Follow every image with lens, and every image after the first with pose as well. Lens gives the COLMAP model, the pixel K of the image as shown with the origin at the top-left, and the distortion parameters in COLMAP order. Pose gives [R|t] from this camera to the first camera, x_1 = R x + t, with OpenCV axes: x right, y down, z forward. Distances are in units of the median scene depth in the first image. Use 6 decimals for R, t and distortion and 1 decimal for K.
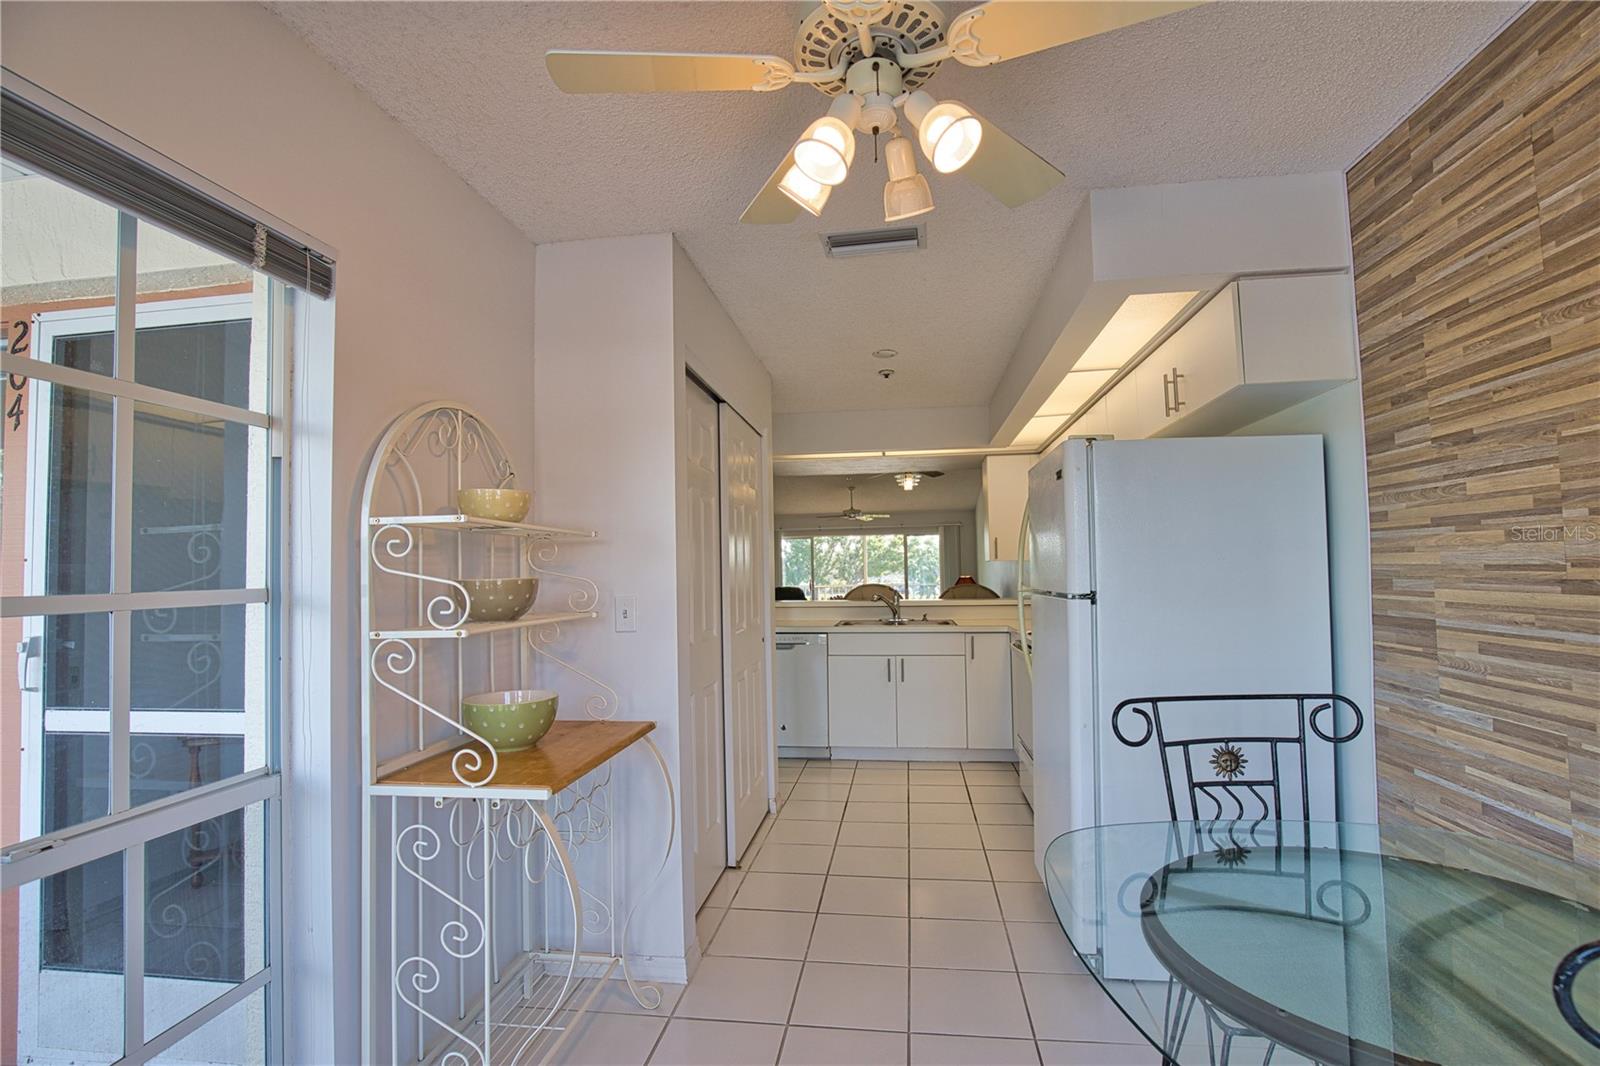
lens RADIAL K [[734.8, 0, 805.5], [0, 734.8, 537.3], [0, 0, 1]] dist [-0.028679, 0.000281]
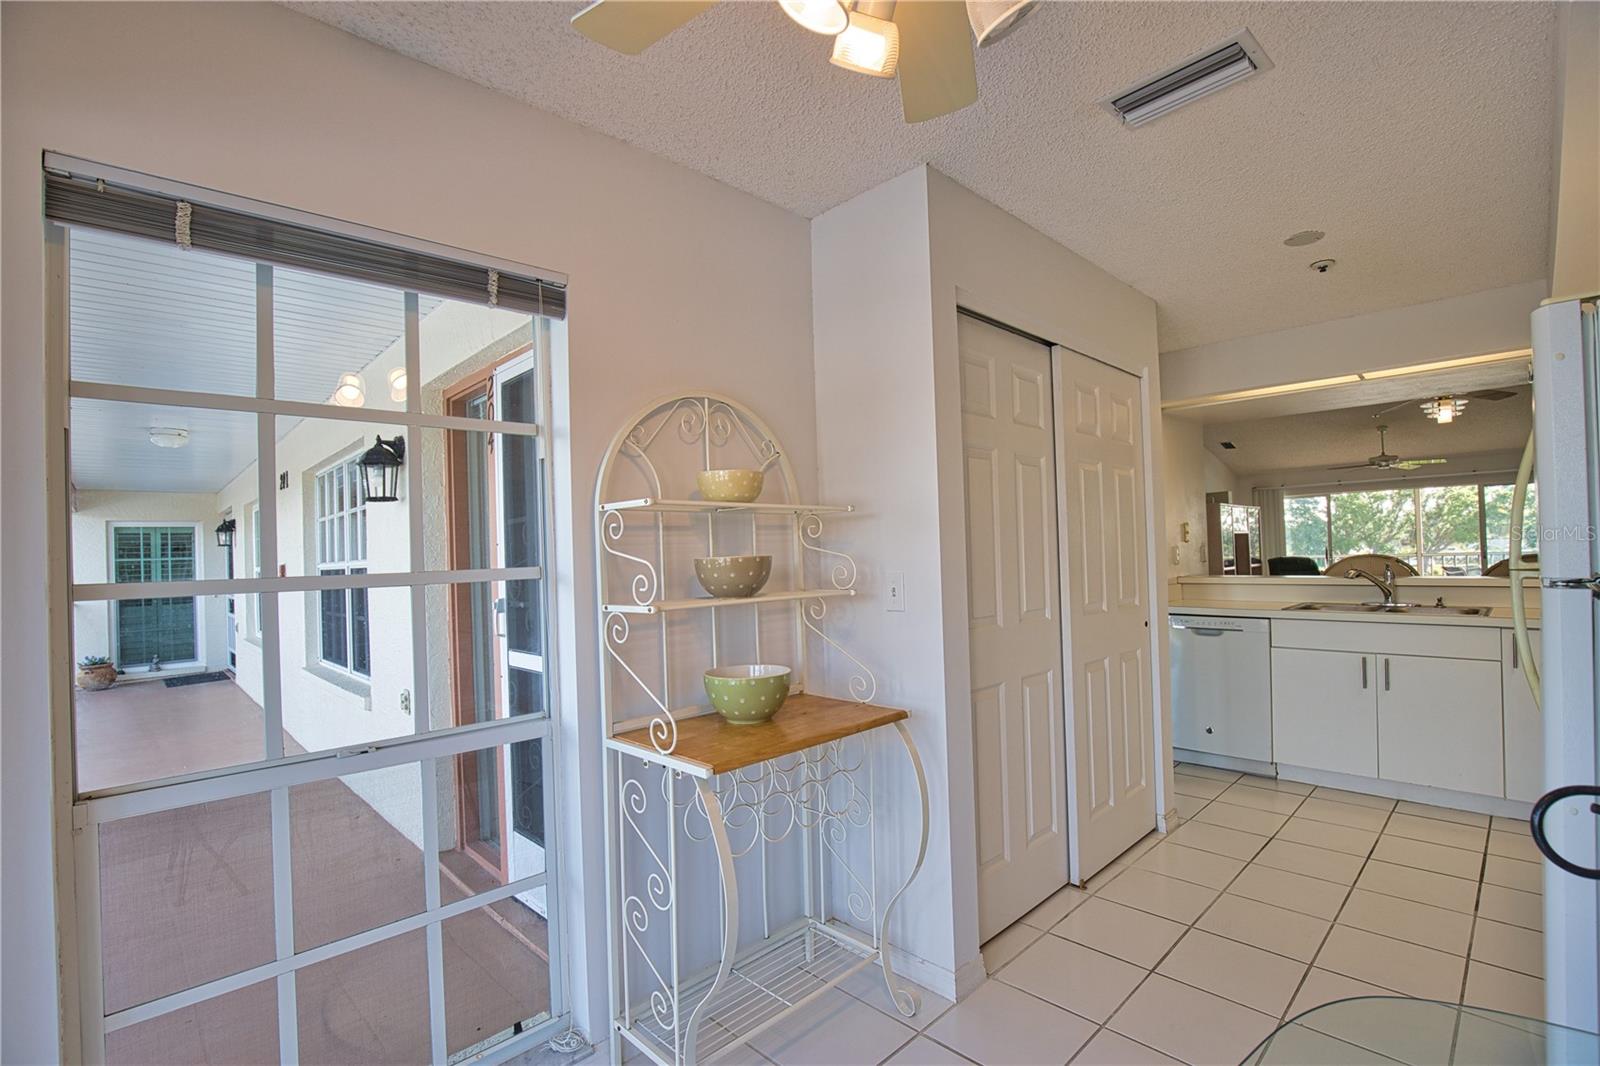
lens RADIAL K [[730.8, 0, 806.5], [0, 730.8, 541.3], [0, 0, 1]] dist [-0.036260, 0.007806]
pose [[0.786774, -0.014803, -0.617063, 0.249118], [0.043754, 0.998535, 0.031834, 0.005436], [0.615688, -0.052046, 0.786269, 0.210209]]
